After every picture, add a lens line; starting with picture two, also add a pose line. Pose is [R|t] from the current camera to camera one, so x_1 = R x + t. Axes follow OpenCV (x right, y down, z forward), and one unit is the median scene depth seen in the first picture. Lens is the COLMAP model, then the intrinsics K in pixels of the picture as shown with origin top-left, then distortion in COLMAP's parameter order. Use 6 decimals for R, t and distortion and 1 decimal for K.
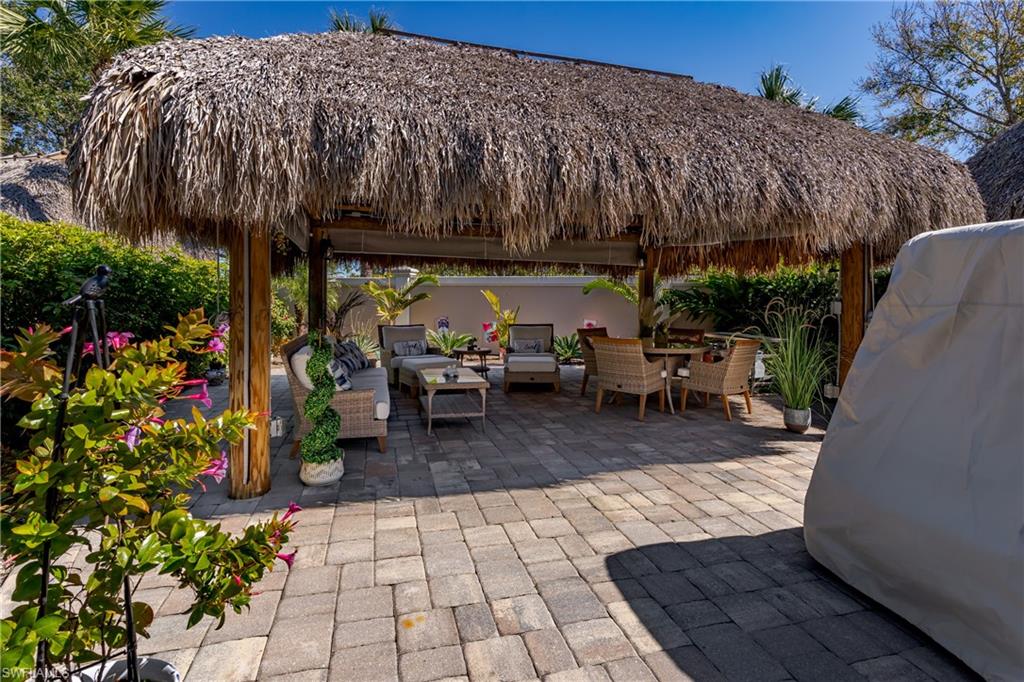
lens RADIAL K [[497.1, 0, 516.0], [0, 497.1, 309.3], [0, 0, 1]] dist [-0.002634, 0.001298]
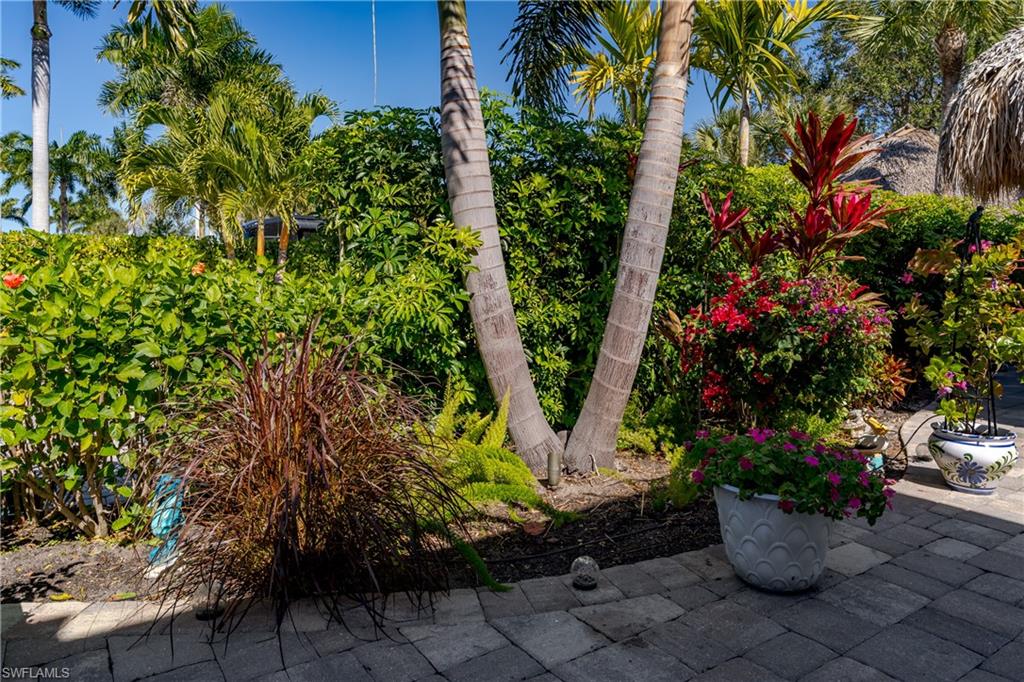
lens RADIAL K [[669.7, 0, 505.8], [0, 669.7, 290.4], [0, 0, 1]] dist [-0.005099, 0.002038]
pose [[0.308653, 0.000132, -0.951175, 0.407075], [-0.013780, 0.999896, -0.004333, 0.103453], [0.951075, 0.014445, 0.308623, -0.585733]]
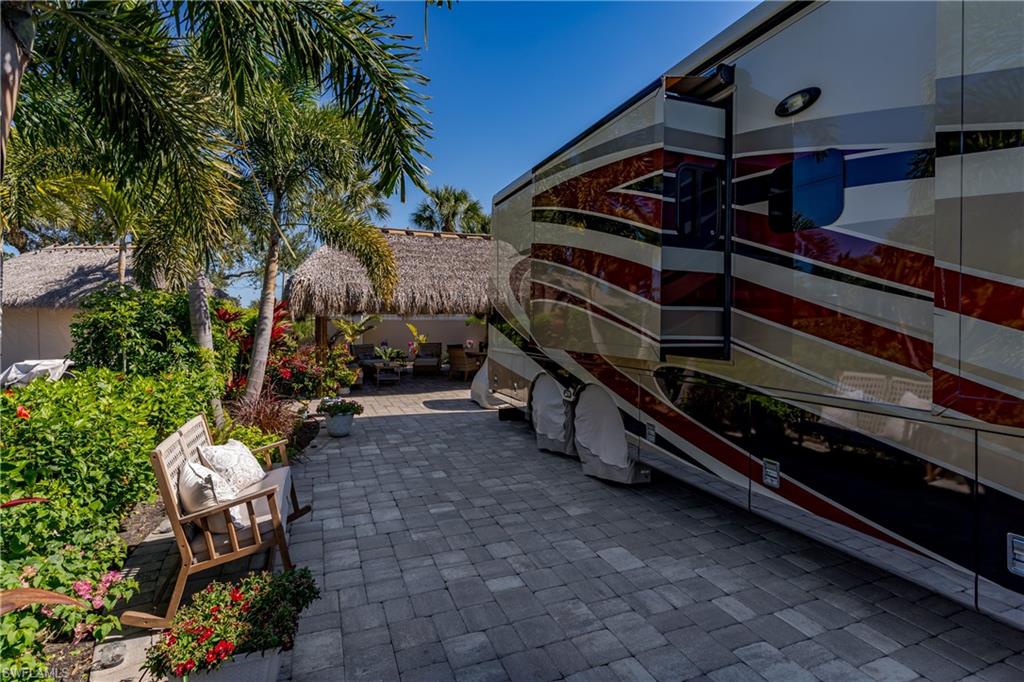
lens RADIAL K [[497.1, 0, 523.3], [0, 497.1, 319.0], [0, 0, 1]] dist [-0.002634, 0.001298]
pose [[0.992361, -0.009952, 0.122968, 0.364866], [0.012164, 0.999777, -0.017246, -0.062650], [-0.122769, 0.018610, 0.992261, -2.314955]]
